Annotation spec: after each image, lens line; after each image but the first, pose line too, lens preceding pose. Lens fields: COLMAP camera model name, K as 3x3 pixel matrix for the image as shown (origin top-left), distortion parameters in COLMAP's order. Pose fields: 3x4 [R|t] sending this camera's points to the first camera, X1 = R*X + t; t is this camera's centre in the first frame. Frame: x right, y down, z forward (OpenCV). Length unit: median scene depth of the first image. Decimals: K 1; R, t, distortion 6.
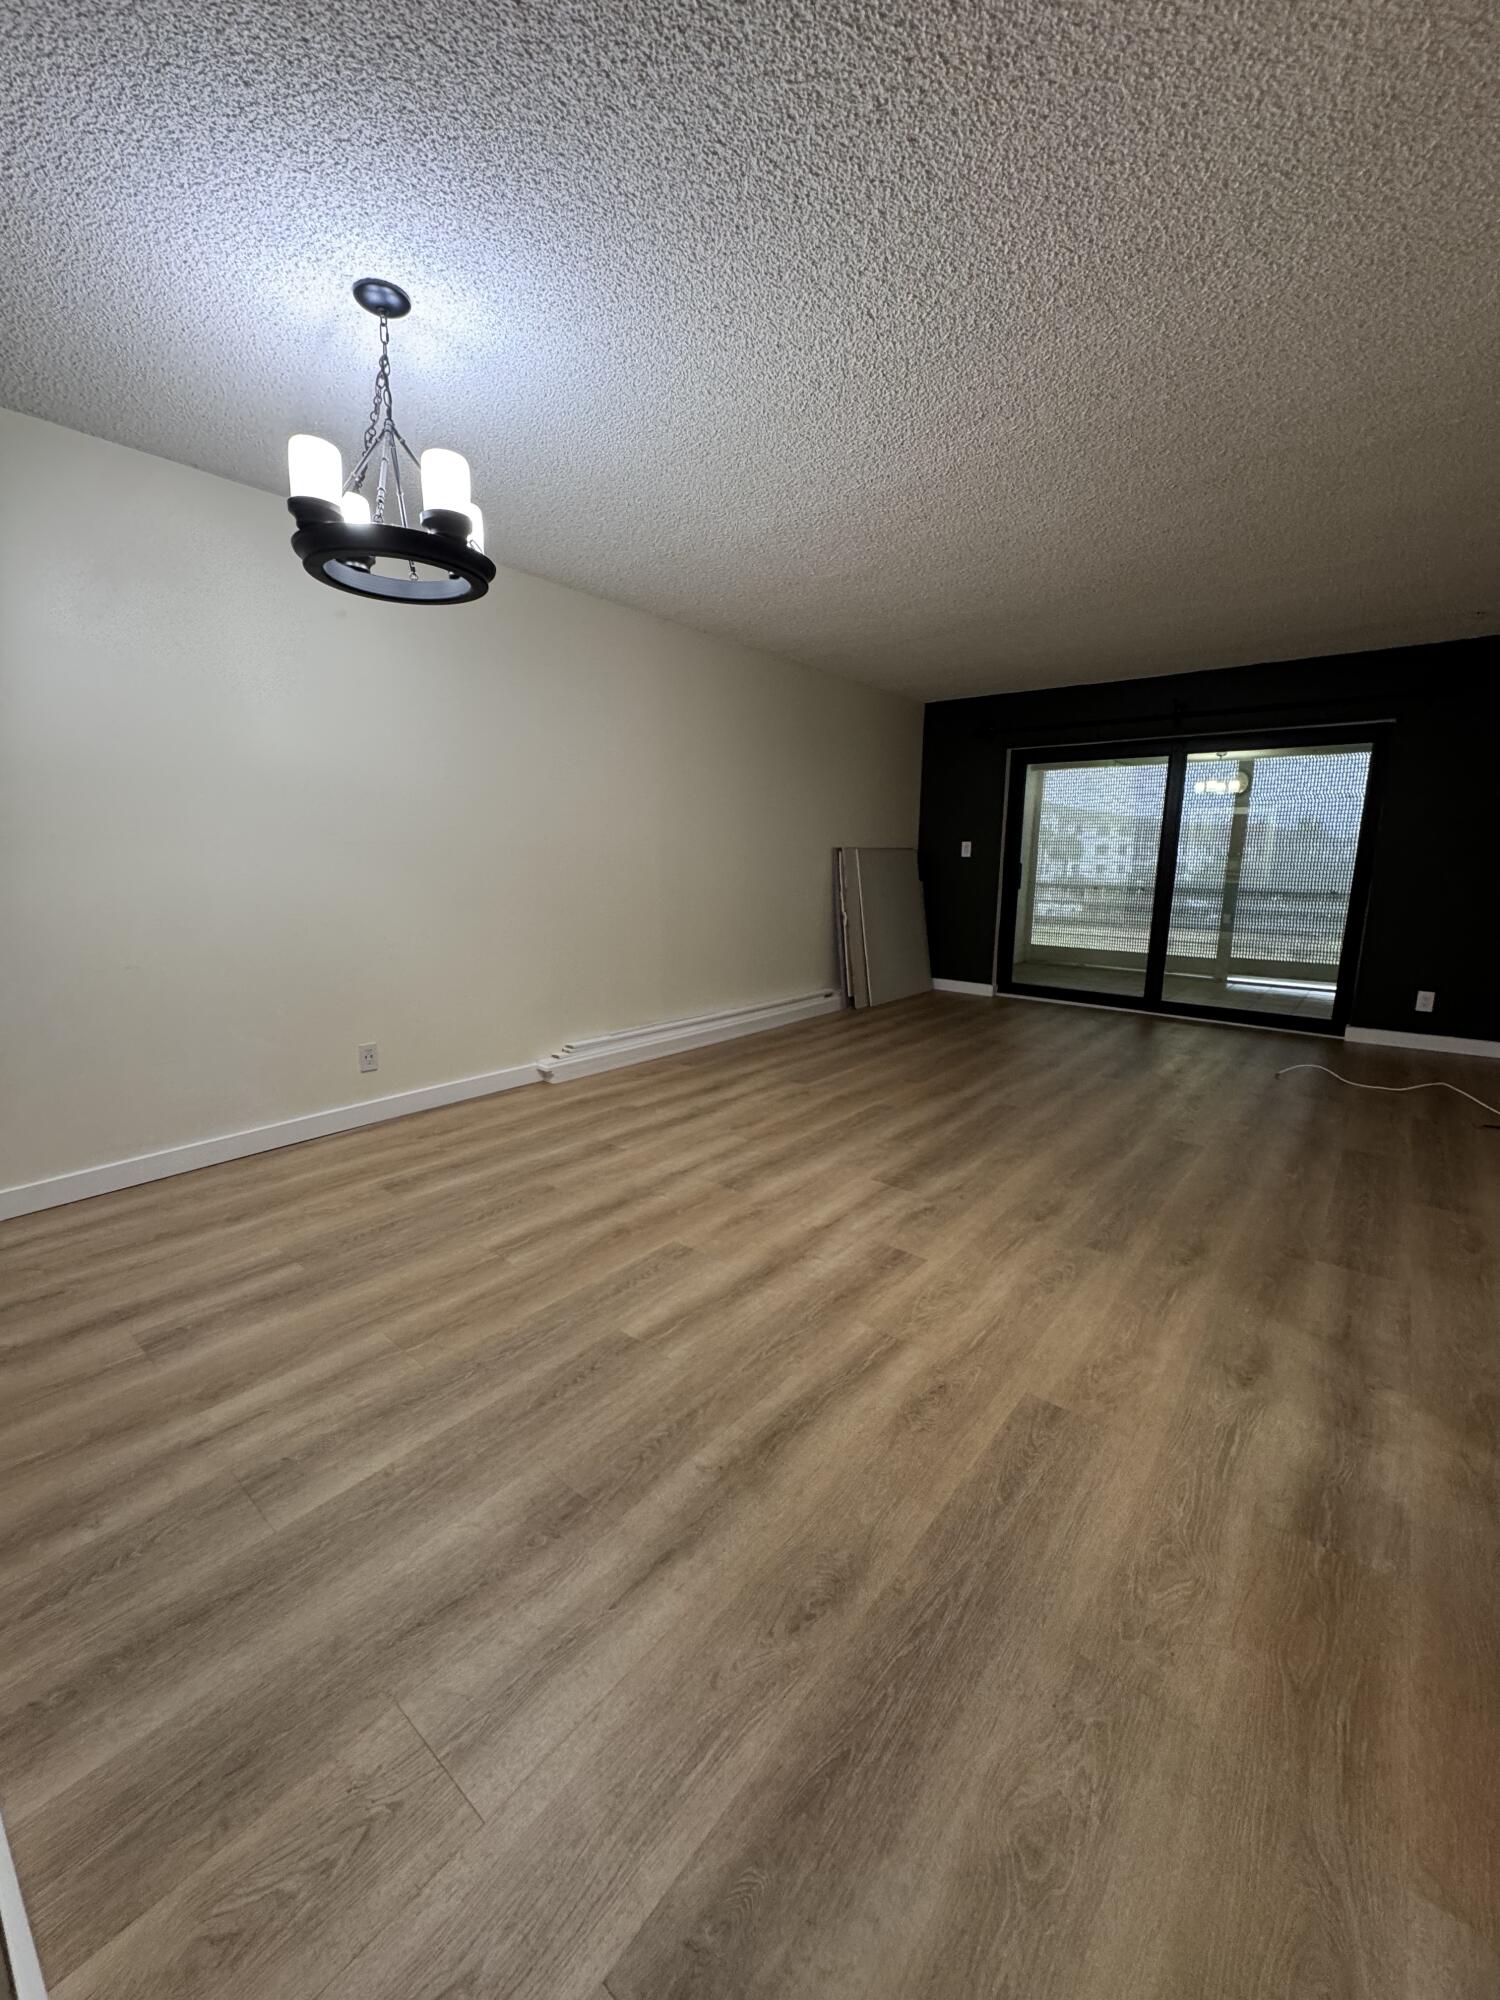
lens RADIAL K [[789.5, 0, 750.0], [0, 789.5, 1000.0], [0, 0, 1]] dist [-0.000121, -0.000099]
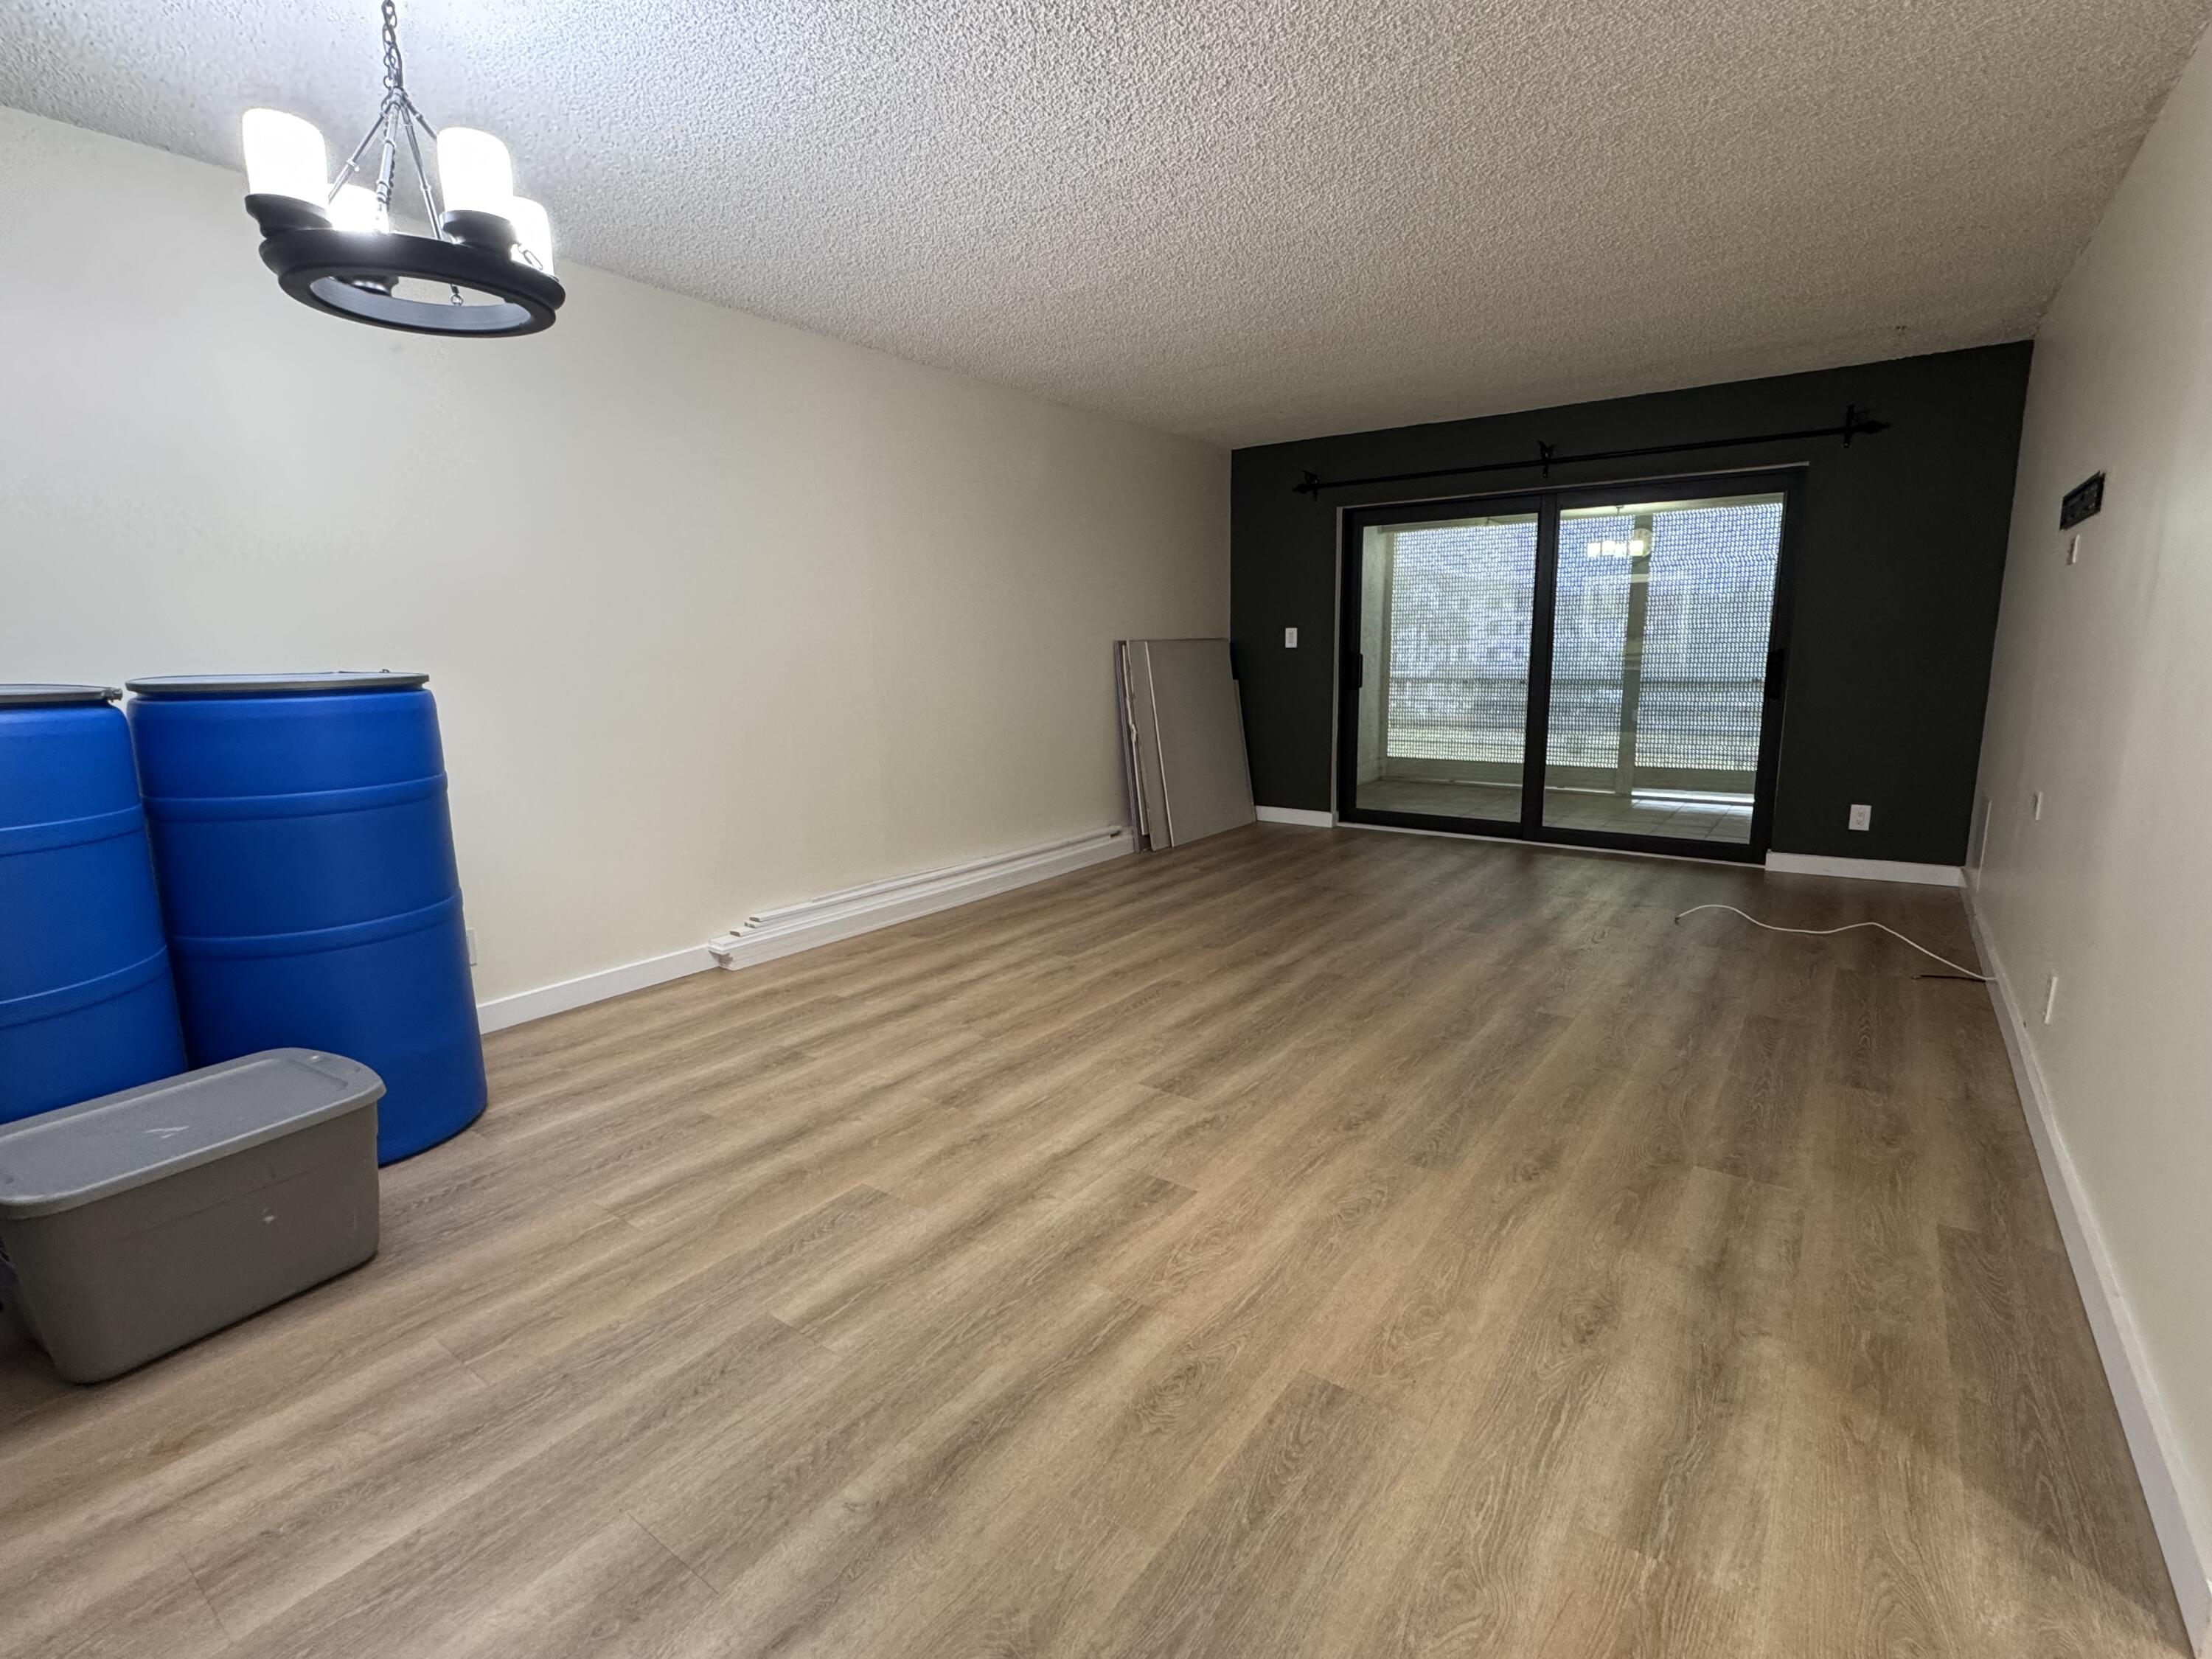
lens RADIAL K [[1032.7, 0, 1106.0], [0, 1032.7, 829.5], [0, 0, 1]] dist [0.001665, -0.000409]
pose [[0.998011, -0.035507, 0.052095, 0.100238], [0.035770, 0.999352, -0.004119, -0.018127], [-0.051915, 0.005975, 0.998634, 0.012169]]
